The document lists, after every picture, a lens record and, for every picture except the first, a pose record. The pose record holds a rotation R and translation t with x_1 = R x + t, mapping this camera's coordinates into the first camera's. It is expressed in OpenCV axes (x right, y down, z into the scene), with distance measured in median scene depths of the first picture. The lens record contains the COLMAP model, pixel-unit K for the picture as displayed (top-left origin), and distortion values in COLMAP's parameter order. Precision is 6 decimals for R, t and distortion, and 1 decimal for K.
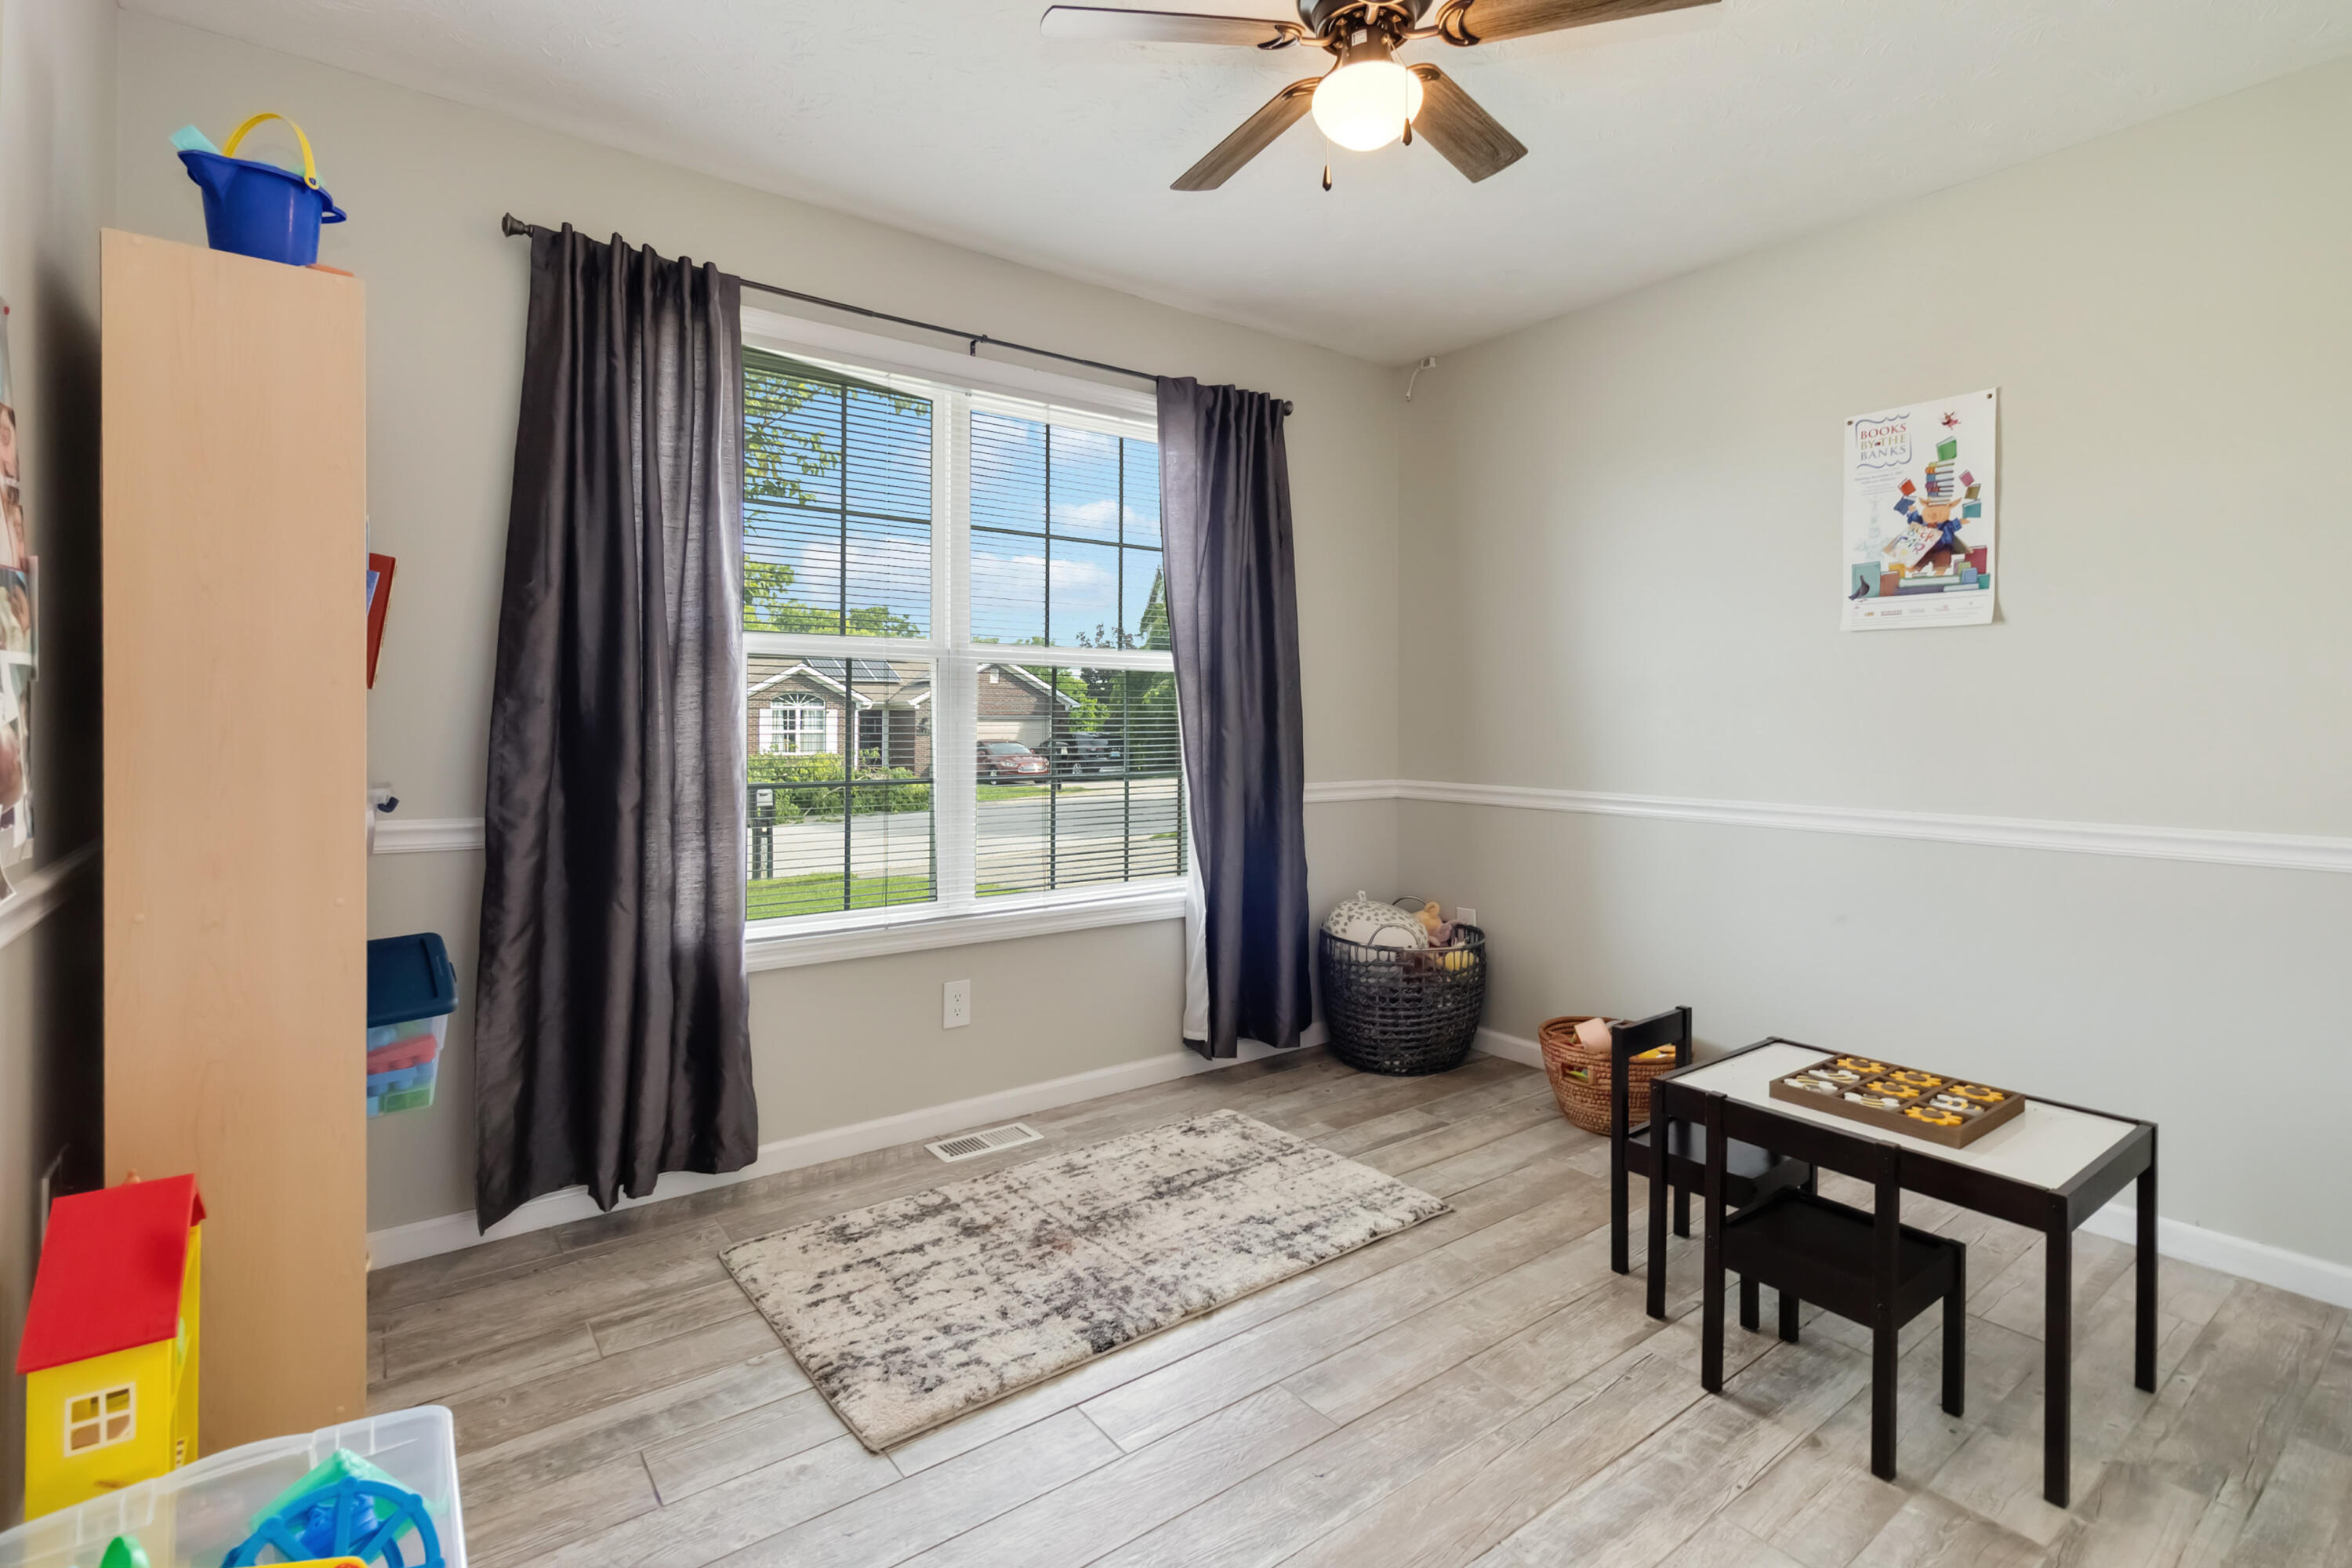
lens RADIAL K [[1094.7, 0, 1150.8], [0, 1094.7, 736.6], [0, 0, 1]] dist [0.001268, 0.000054]
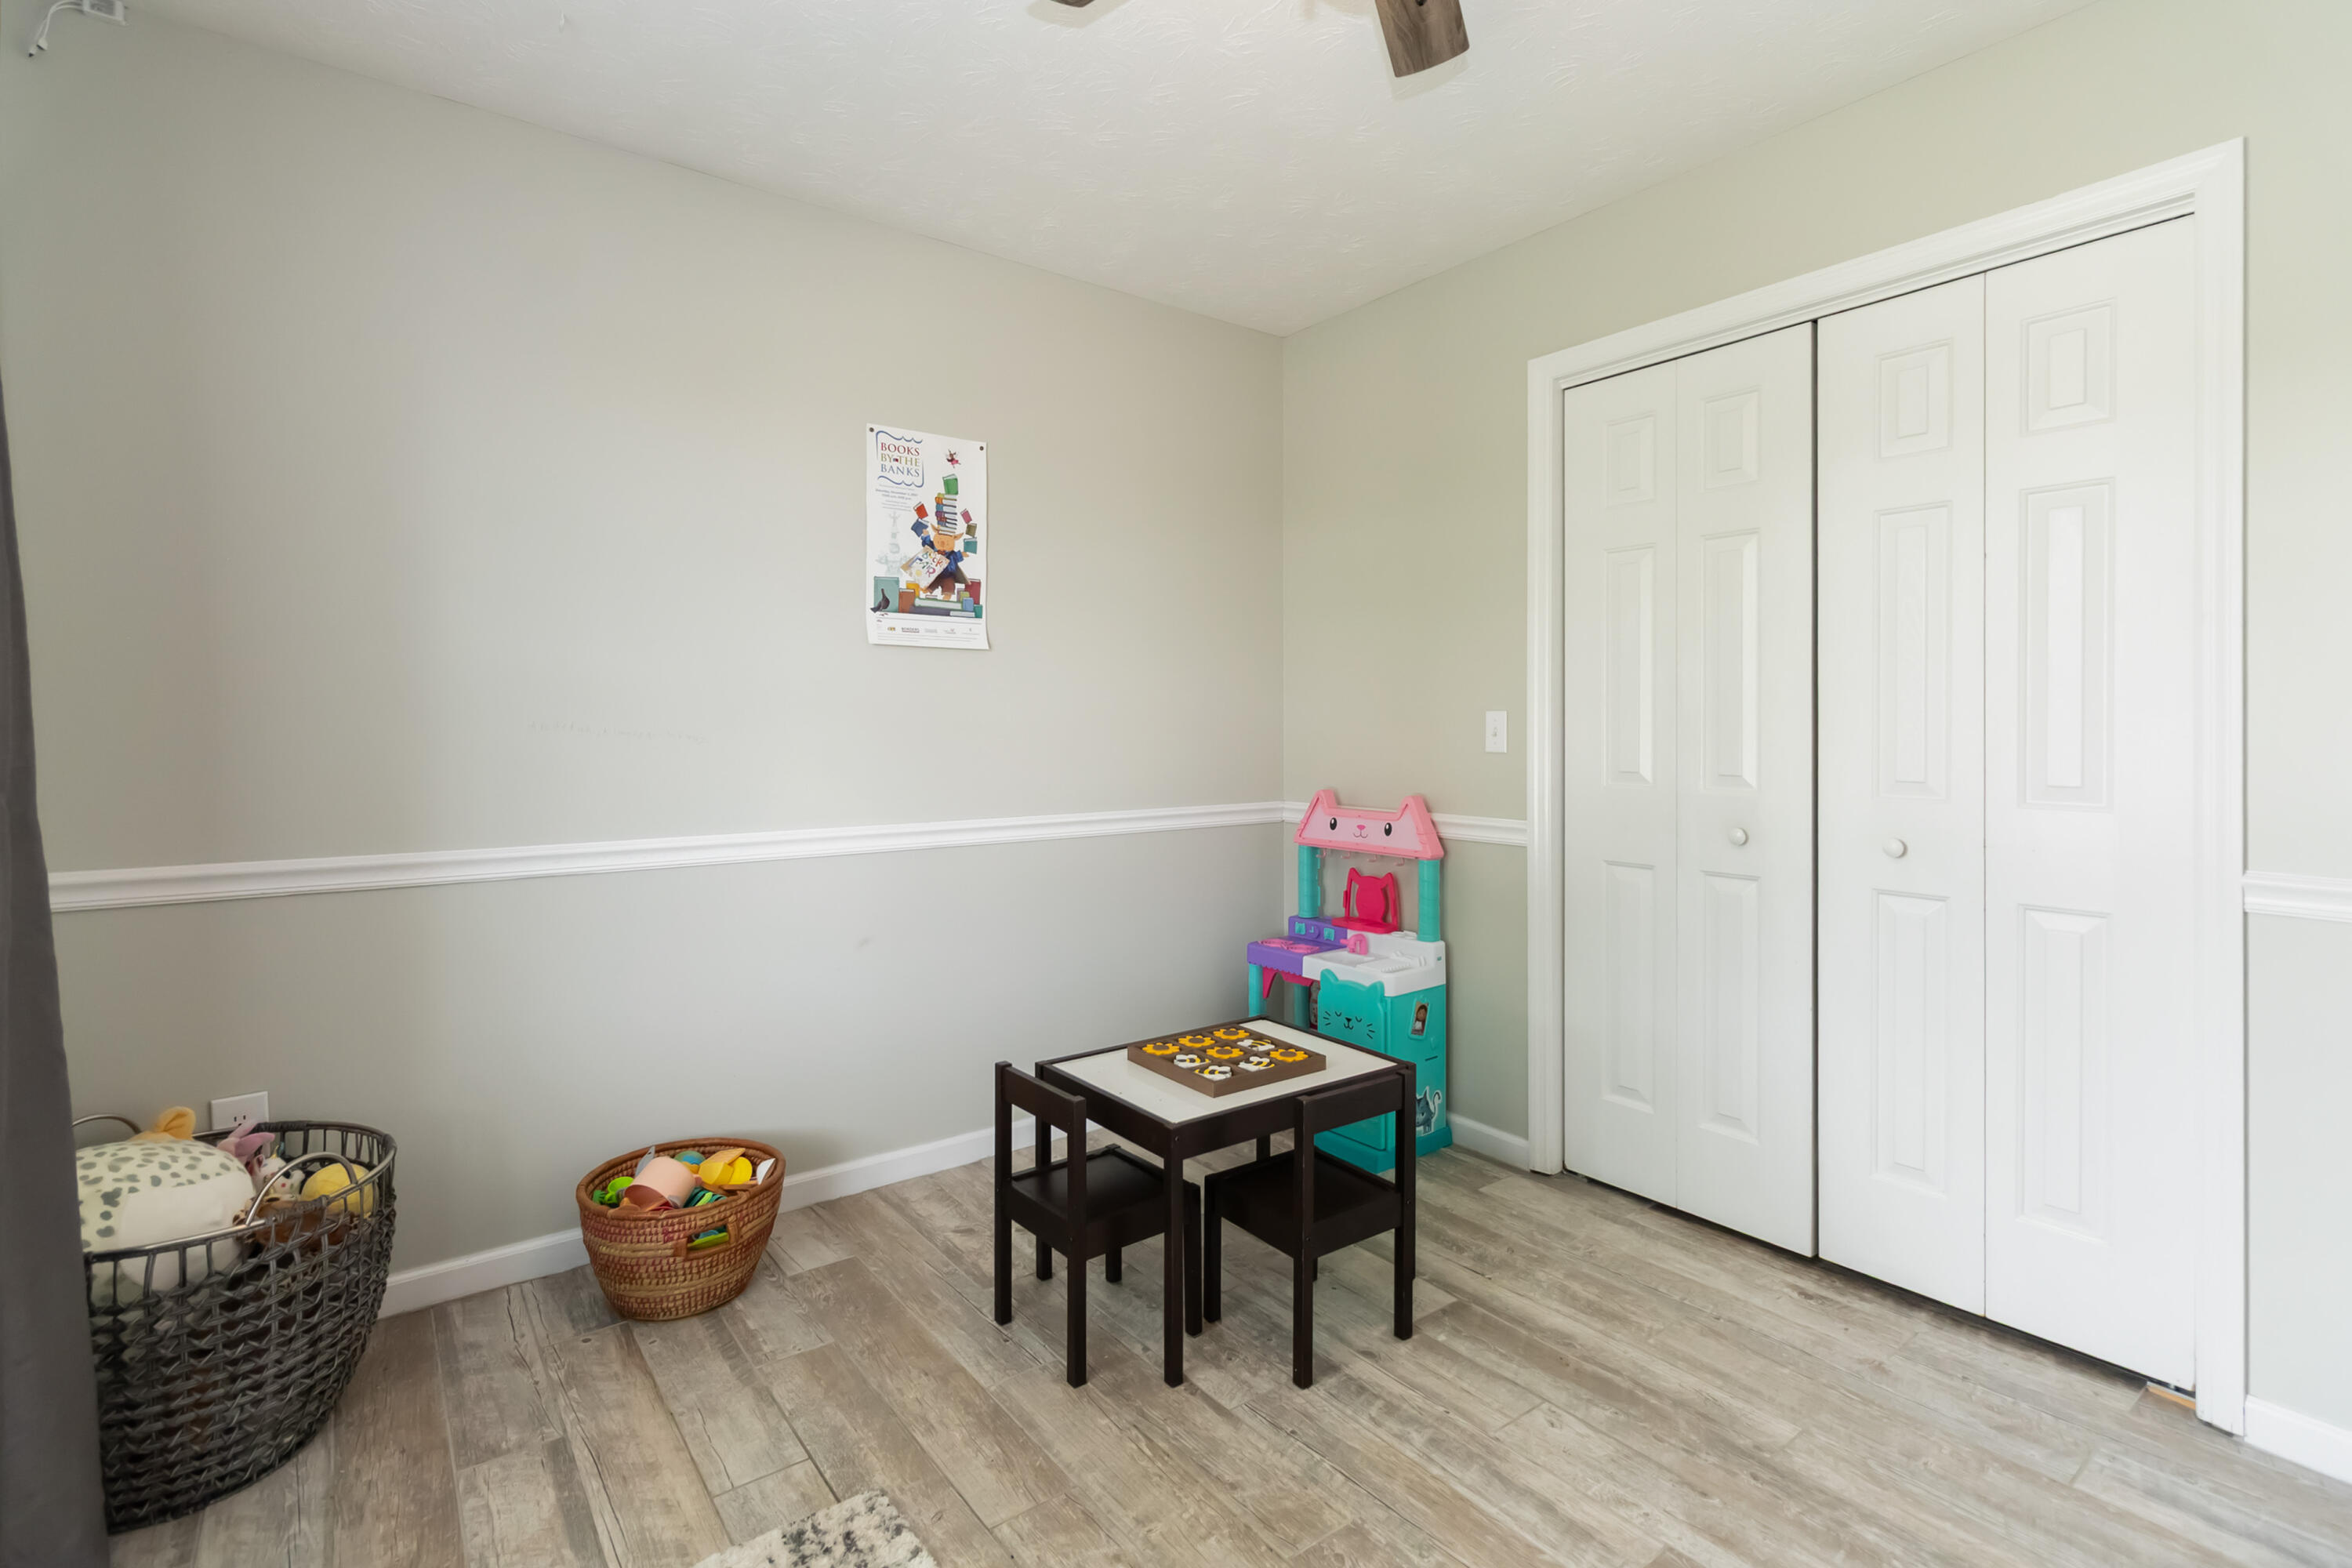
lens RADIAL K [[1094.7, 0, 1216.2], [0, 1094.7, 727.6], [0, 0, 1]] dist [0.001268, 0.000054]
pose [[-0.018108, -0.007736, 0.999806, -0.364078], [0.018656, 0.999793, 0.008074, -0.026070], [-0.999662, 0.018799, -0.017960, 0.765034]]
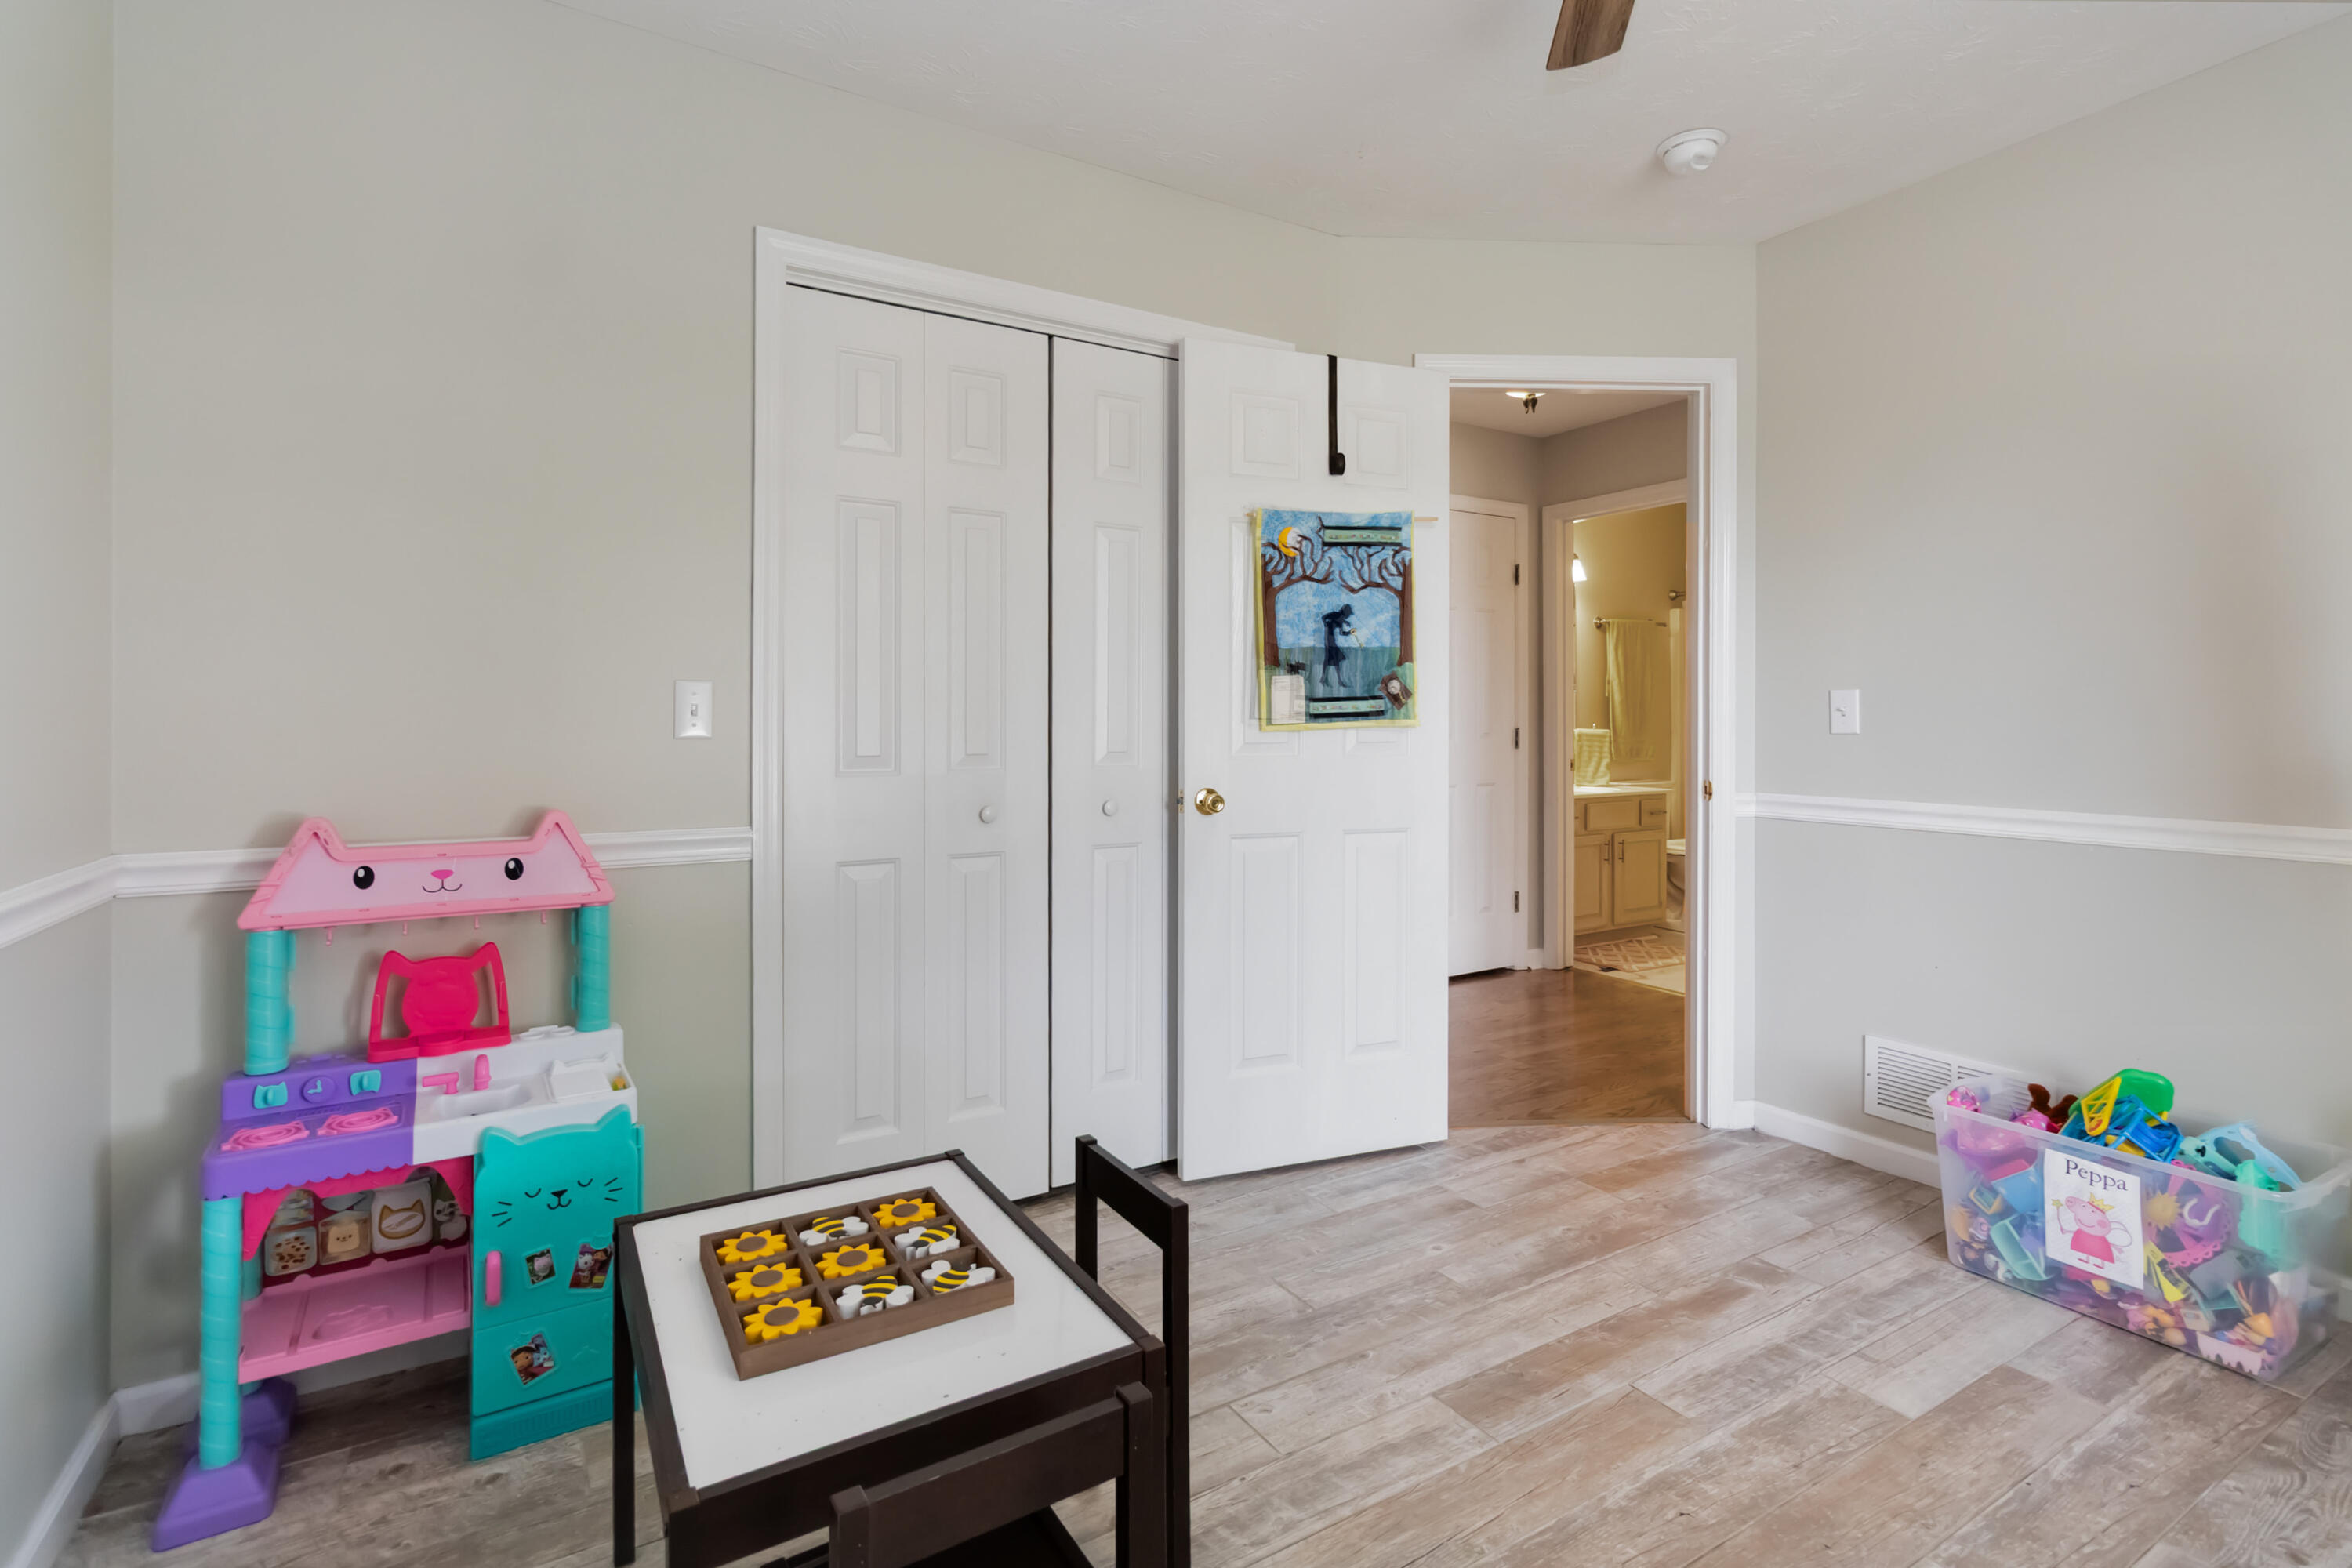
lens RADIAL K [[1094.7, 0, 1116.5], [0, 1094.7, 734.6], [0, 0, 1]] dist [0.001268, 0.000054]
pose [[-0.993187, -0.004638, 0.116442, 0.328557], [-0.002318, 0.999796, 0.020053, -0.006047], [-0.116511, 0.019646, -0.992995, 1.215740]]
